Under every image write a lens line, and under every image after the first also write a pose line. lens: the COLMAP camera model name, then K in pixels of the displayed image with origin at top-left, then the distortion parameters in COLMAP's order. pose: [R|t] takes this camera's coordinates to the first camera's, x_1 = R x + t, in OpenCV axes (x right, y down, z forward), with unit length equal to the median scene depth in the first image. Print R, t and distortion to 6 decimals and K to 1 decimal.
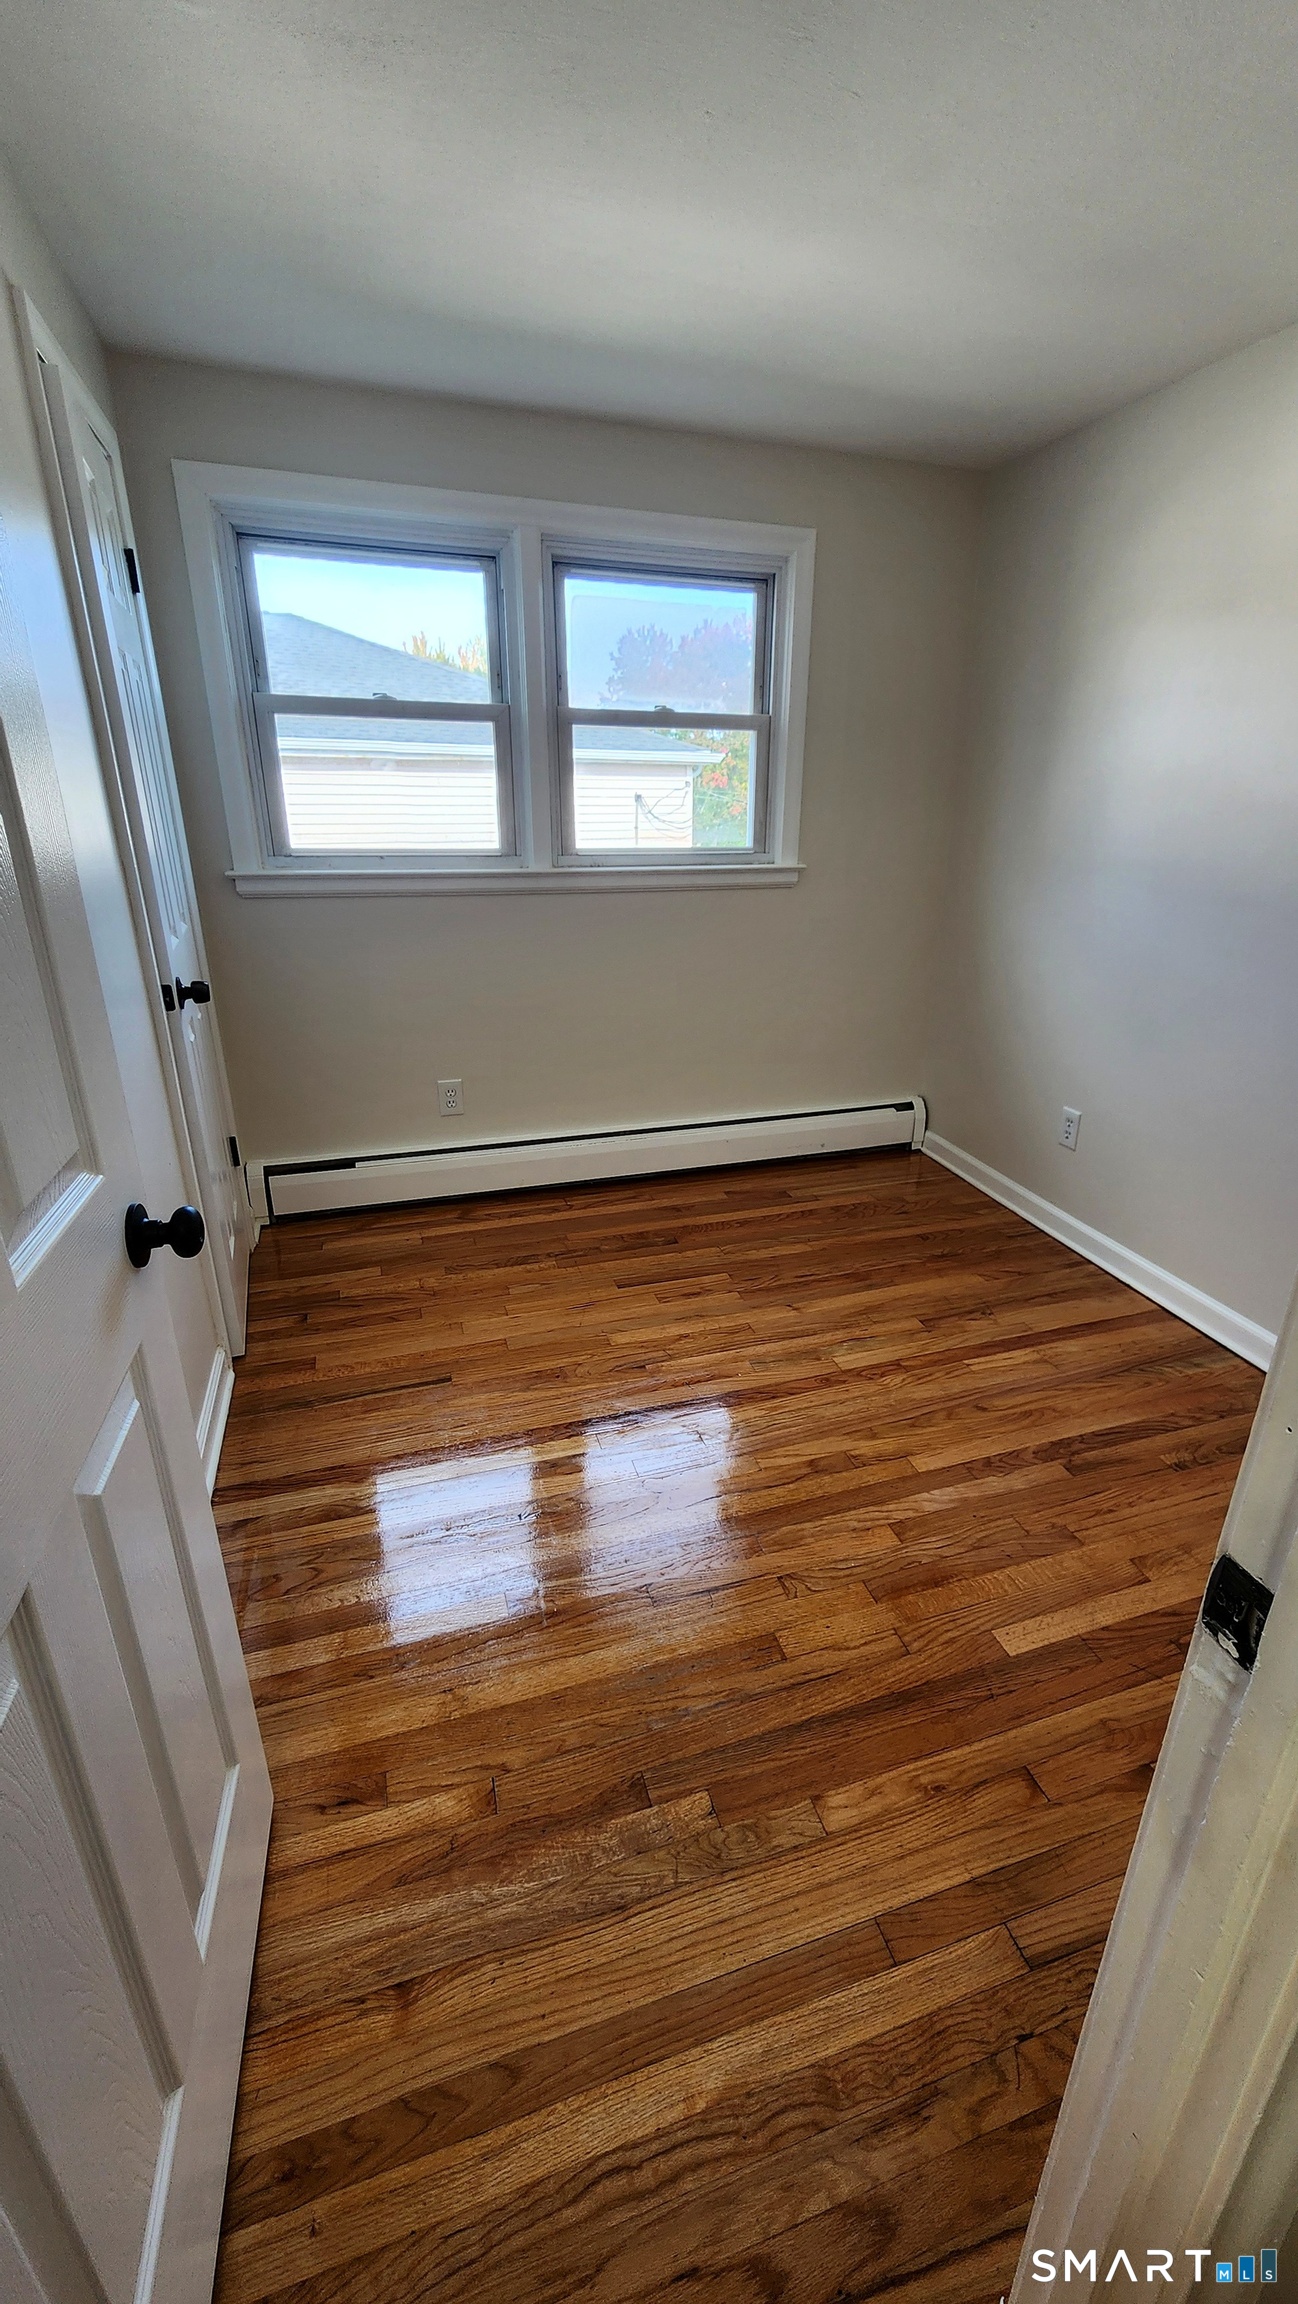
lens RADIAL K [[948.2, 0, 686.8], [0, 948.2, 1154.0], [0, 0, 1]] dist [0.000225, -0.000792]
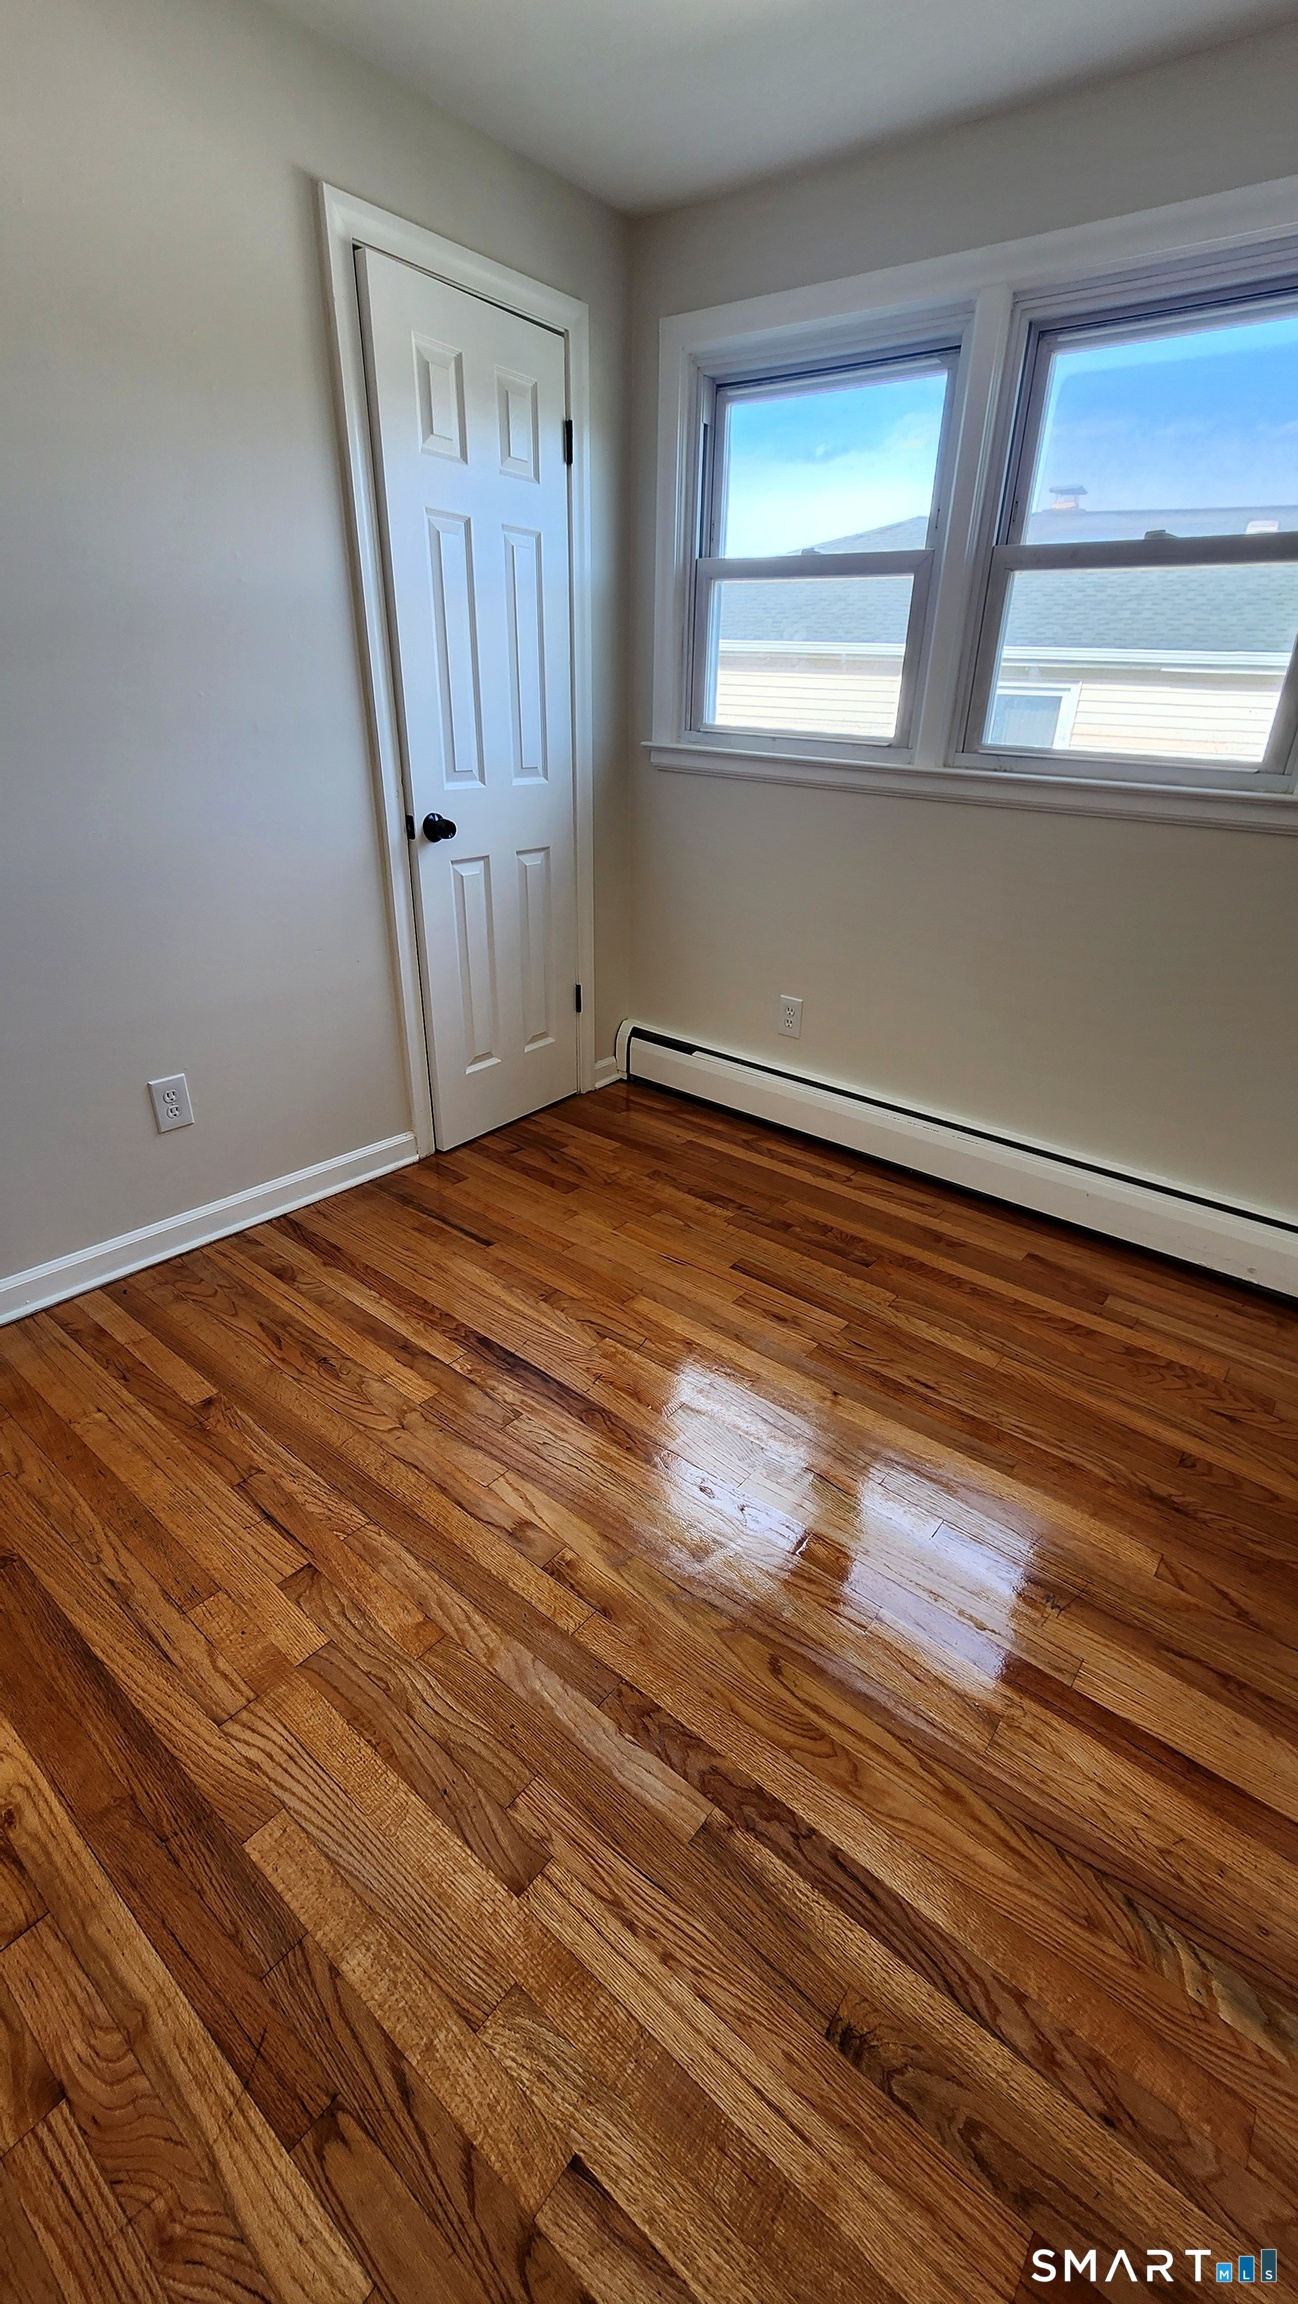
lens RADIAL K [[948.2, 0, 686.8], [0, 948.2, 1154.0], [0, 0, 1]] dist [0.000225, -0.000792]
pose [[0.548179, 0.374811, -0.747674, 0.496913], [-0.331074, 0.918184, 0.217551, -0.120532], [0.768043, 0.128278, 0.627419, 0.430756]]
